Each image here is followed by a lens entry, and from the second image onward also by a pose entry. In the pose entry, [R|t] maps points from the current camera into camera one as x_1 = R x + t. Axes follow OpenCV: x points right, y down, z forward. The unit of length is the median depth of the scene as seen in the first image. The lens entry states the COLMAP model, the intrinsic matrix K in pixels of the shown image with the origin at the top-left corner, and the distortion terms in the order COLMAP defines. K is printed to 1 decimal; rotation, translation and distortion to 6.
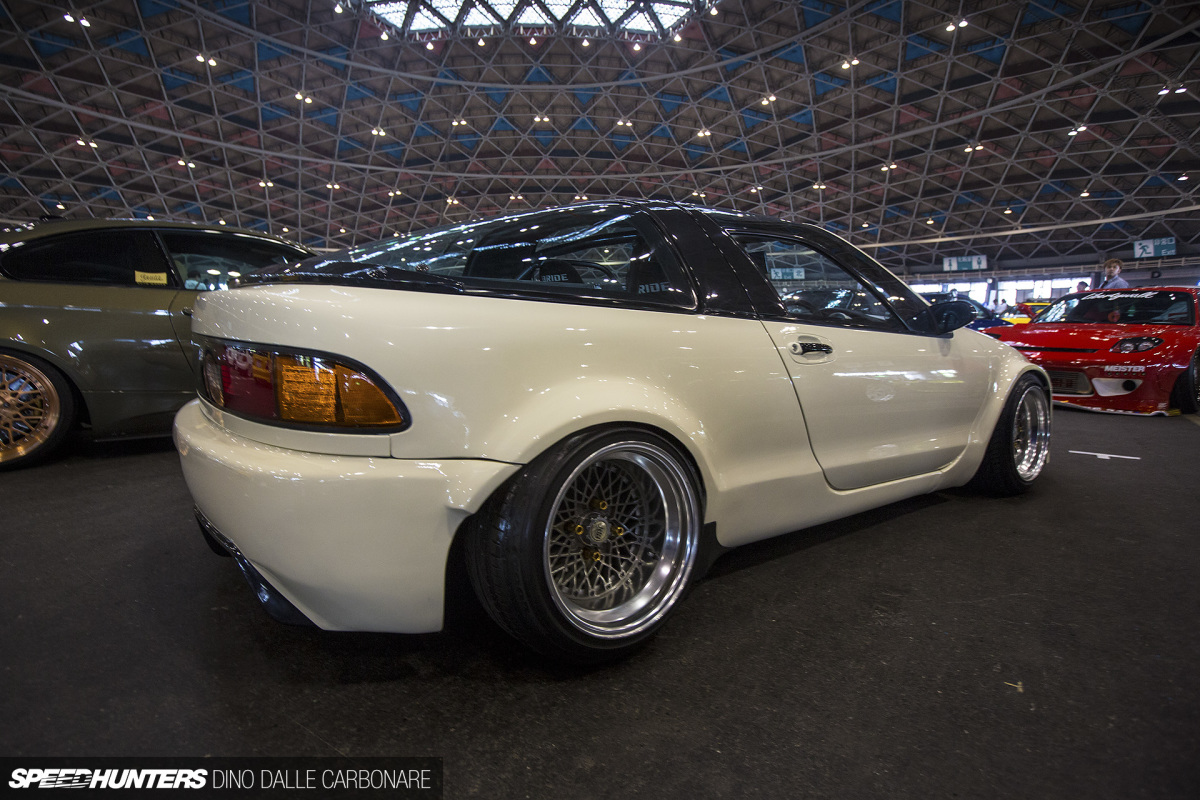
lens RADIAL K [[622.8, 0, 588.8], [0, 622.8, 400.4], [0, 0, 1]] dist [-0.030856, 0.024966]
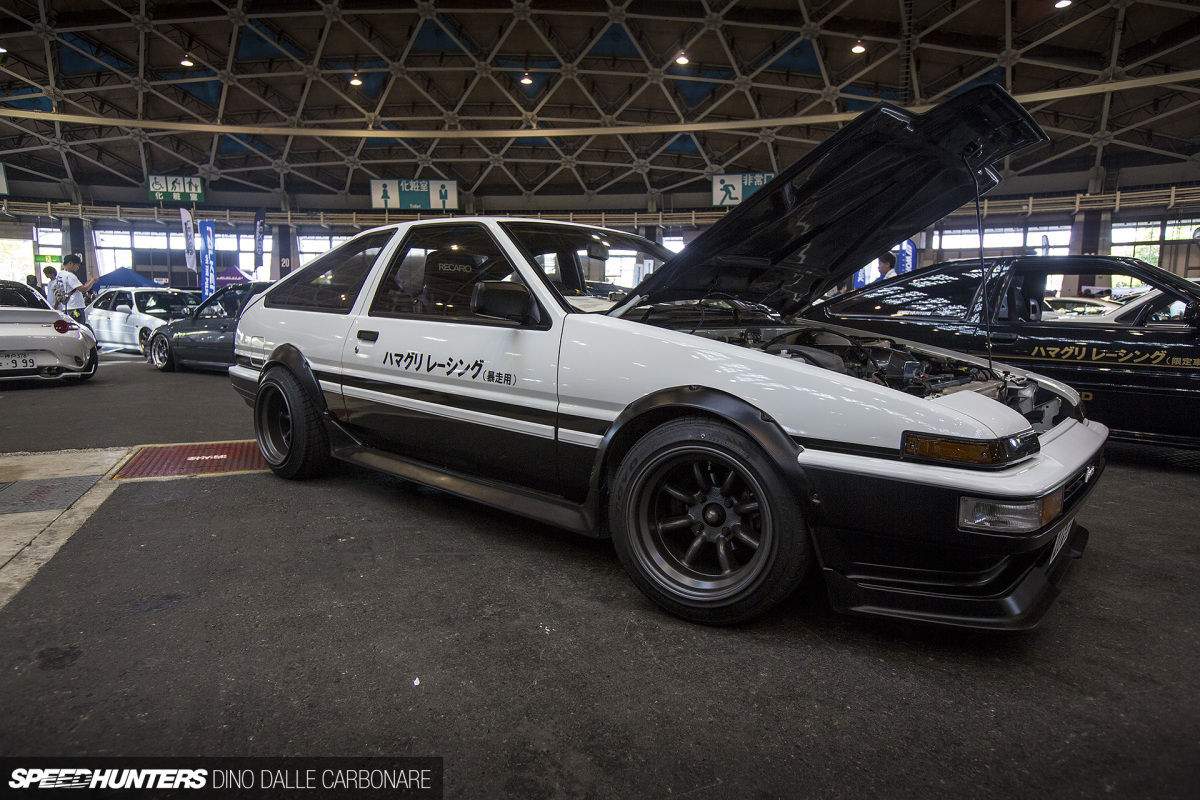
lens RADIAL K [[725.3, 0, 577.1], [0, 725.3, 404.1], [0, 0, 1]] dist [-0.035931, 0.061264]
pose [[0.539856, -0.114585, 0.833922, 0.212120], [0.106661, 0.992018, 0.067259, -0.094569], [-0.834973, 0.052636, 0.547768, 0.659025]]
